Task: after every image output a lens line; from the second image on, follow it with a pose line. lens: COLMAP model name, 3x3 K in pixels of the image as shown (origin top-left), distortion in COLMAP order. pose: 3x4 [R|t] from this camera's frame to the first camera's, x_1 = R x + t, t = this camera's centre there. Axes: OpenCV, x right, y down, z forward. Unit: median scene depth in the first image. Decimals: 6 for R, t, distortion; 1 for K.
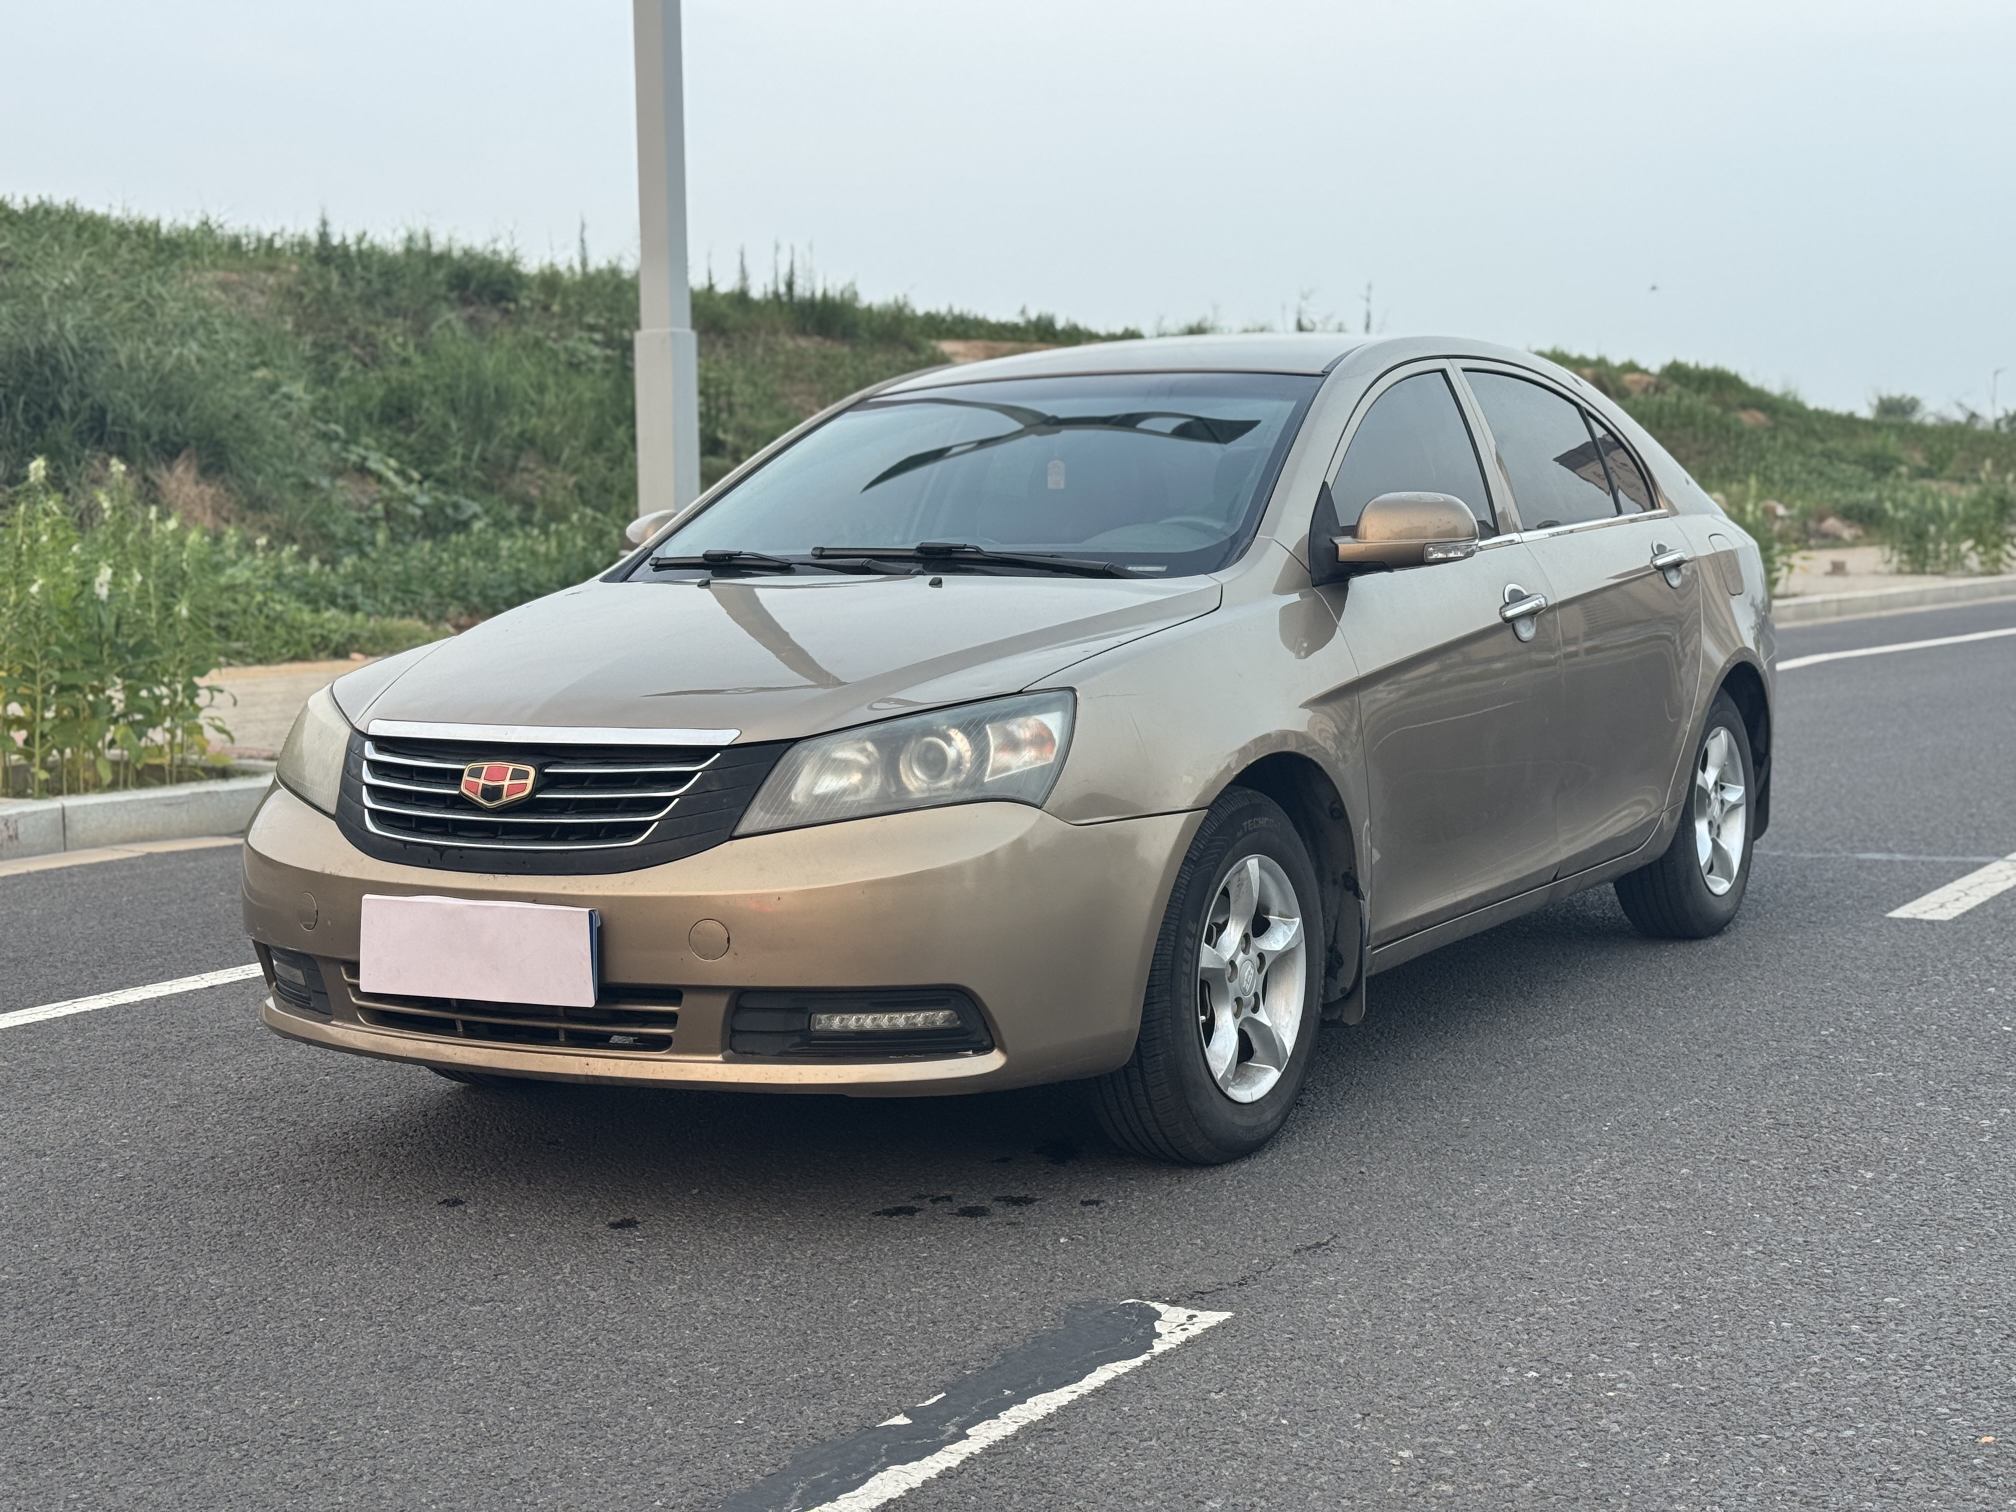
lens RADIAL K [[2845.8, 0, 1008.0], [0, 2845.8, 756.0], [0, 0, 1]] dist [0.089352, -0.038125]
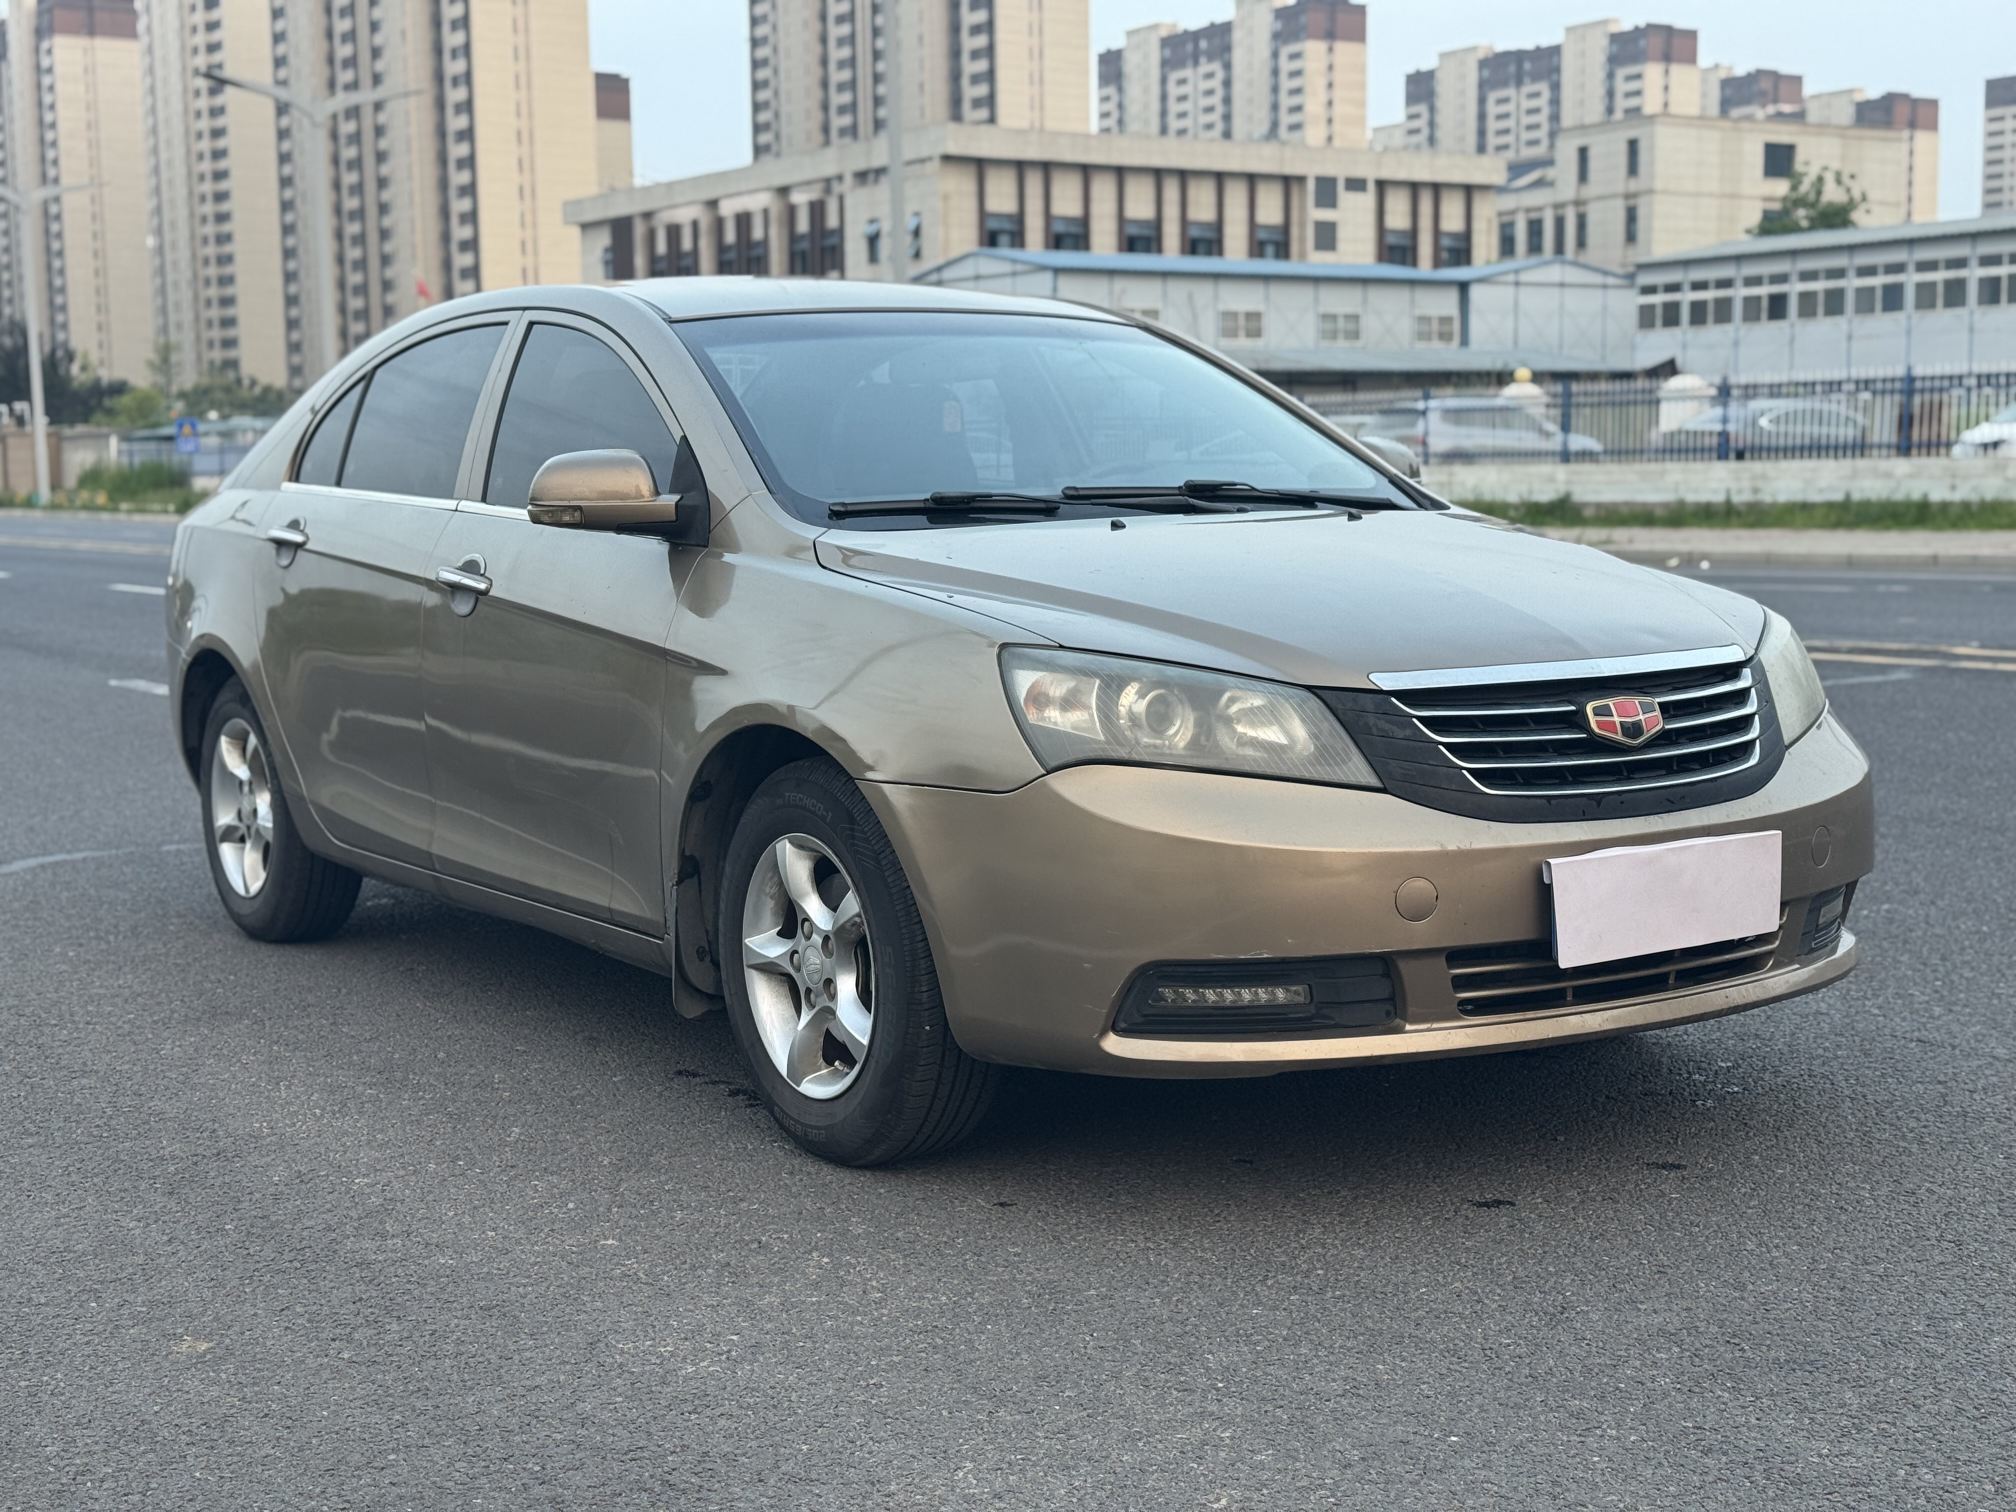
lens RADIAL K [[2845.8, 0, 1008.0], [0, 2845.8, 756.0], [0, 0, 1]] dist [0.089352, -0.038125]
pose [[0.433173, -0.080837, 0.897679, -1.101560], [0.088299, 0.994985, 0.046991, -0.040126], [-0.896975, 0.058909, 0.438138, 0.771763]]
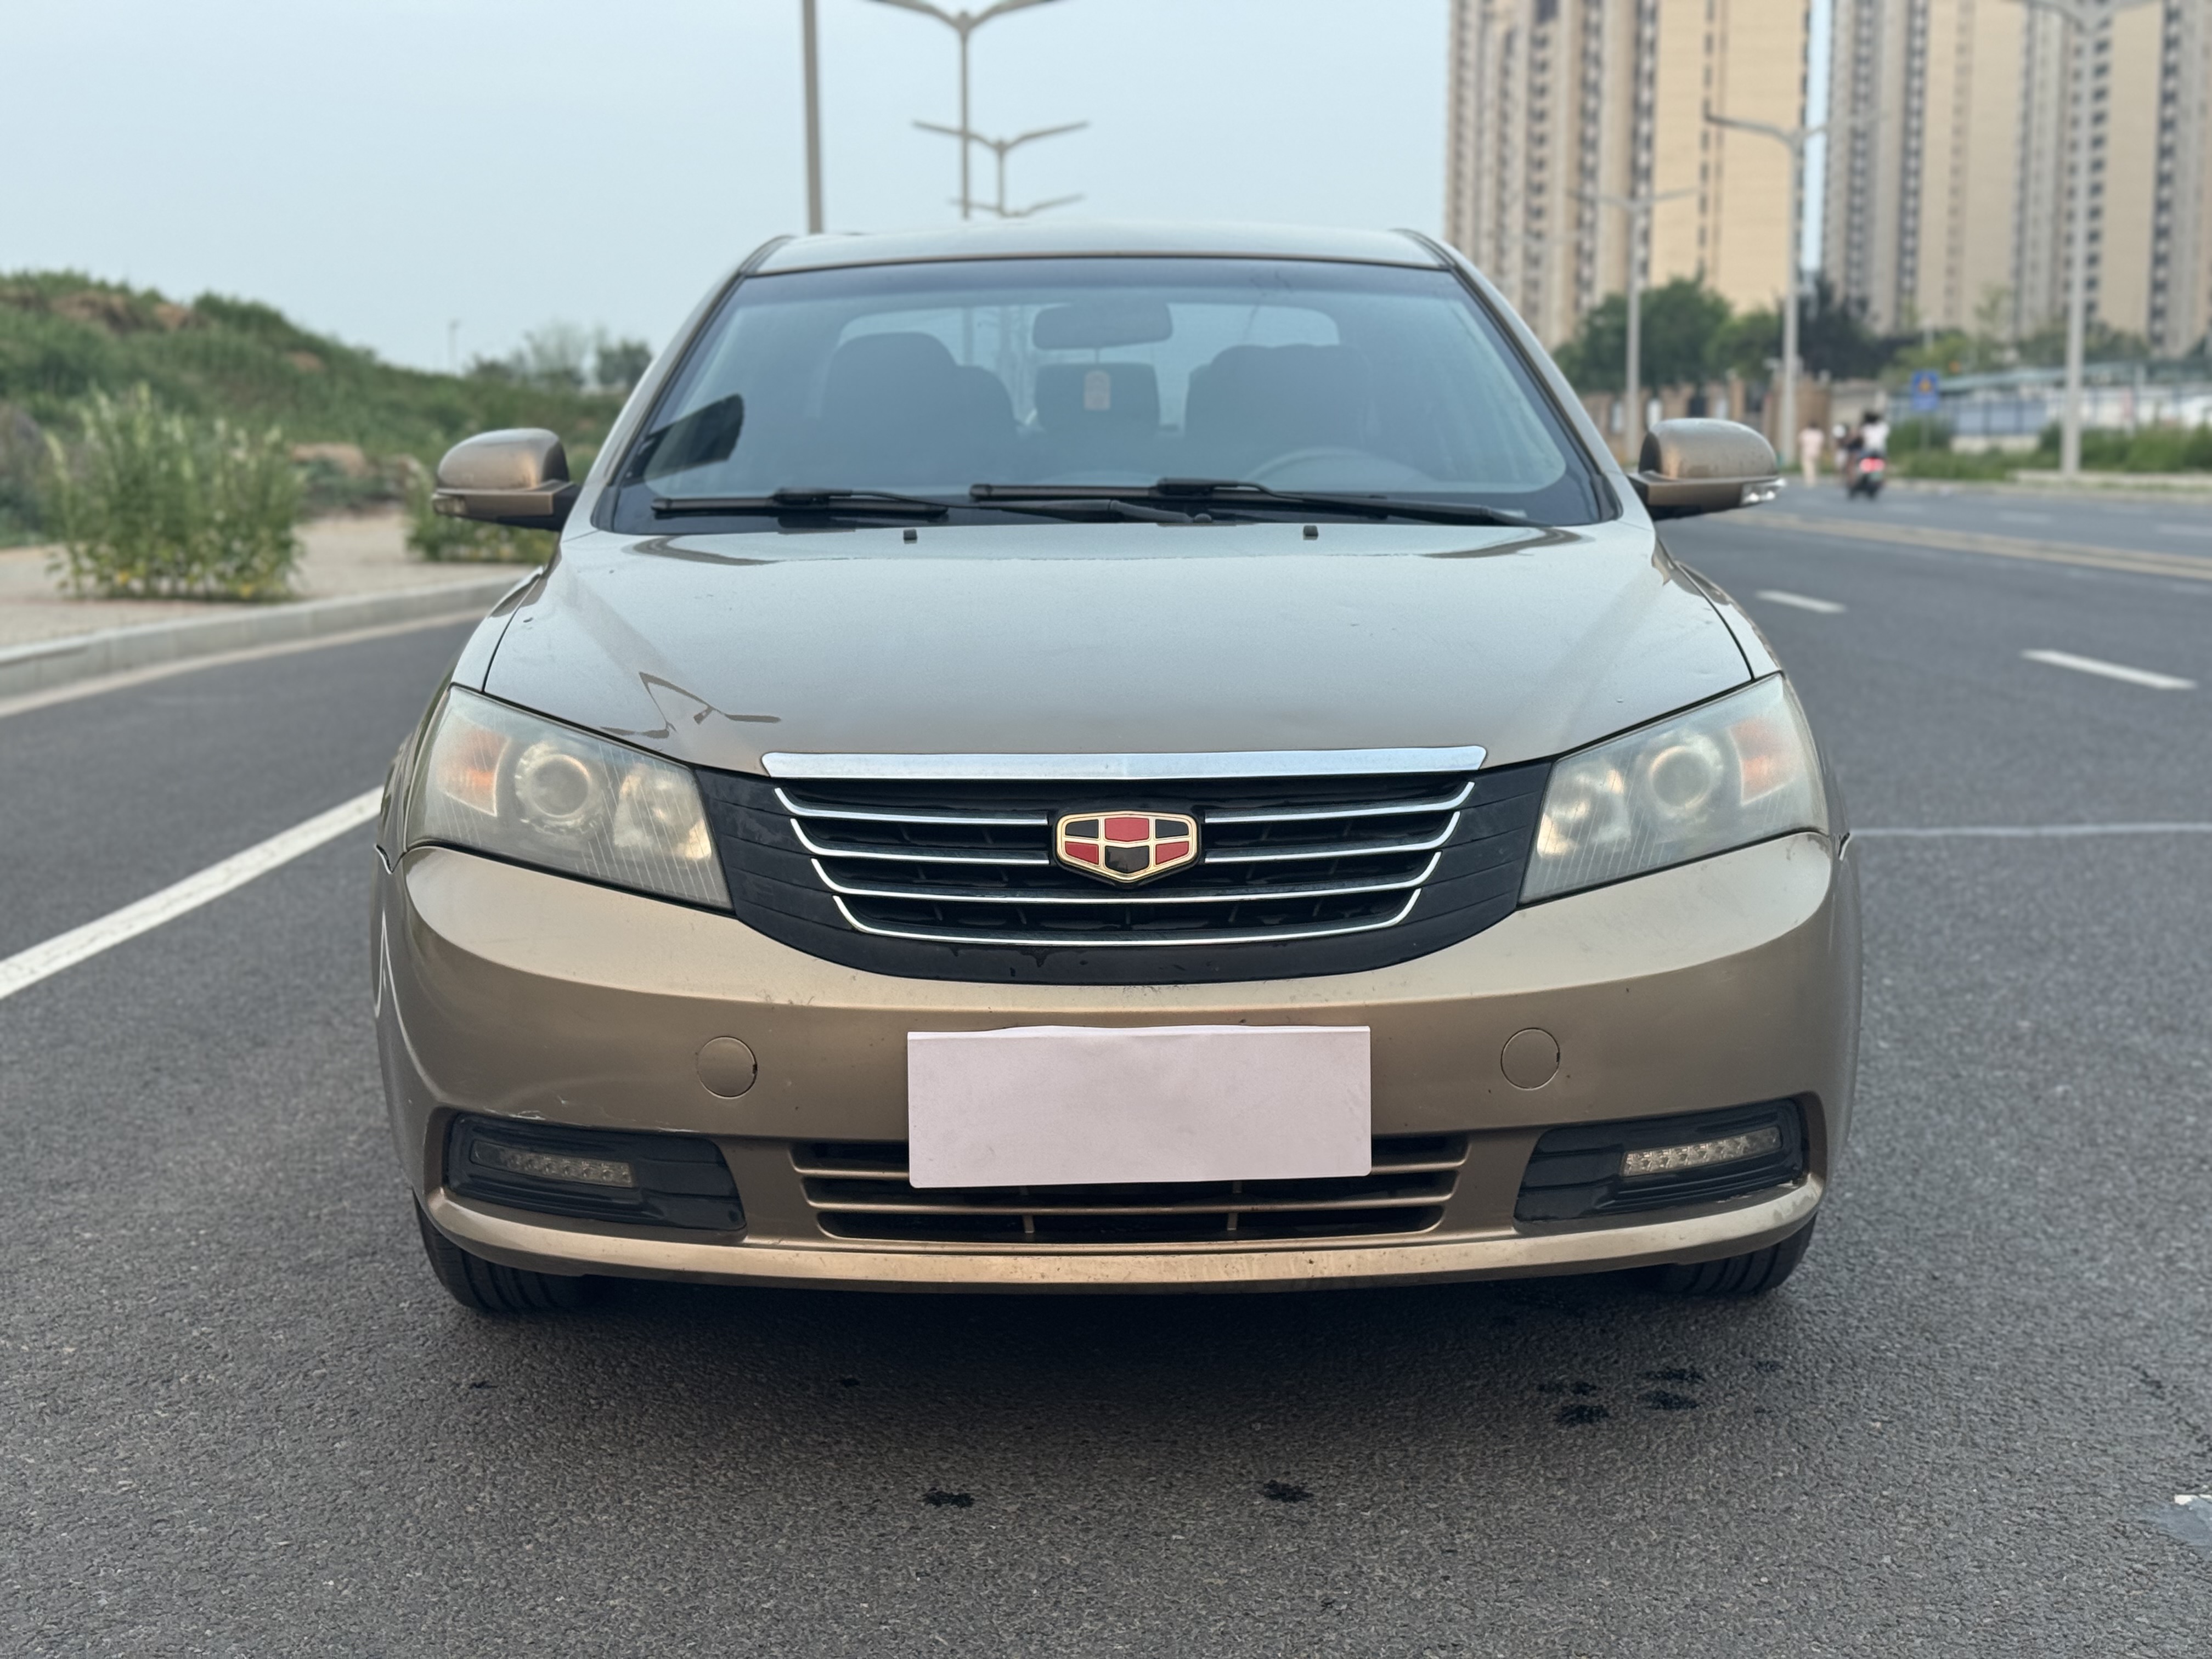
lens RADIAL K [[3122.5, 0, 1106.0], [0, 3122.5, 829.5], [0, 0, 1]] dist [0.089352, -0.038125]
pose [[0.853462, -0.050306, 0.518721, -0.547141], [0.035290, 0.998624, 0.038784, -0.021157], [-0.519958, -0.014795, 0.854064, 0.400488]]
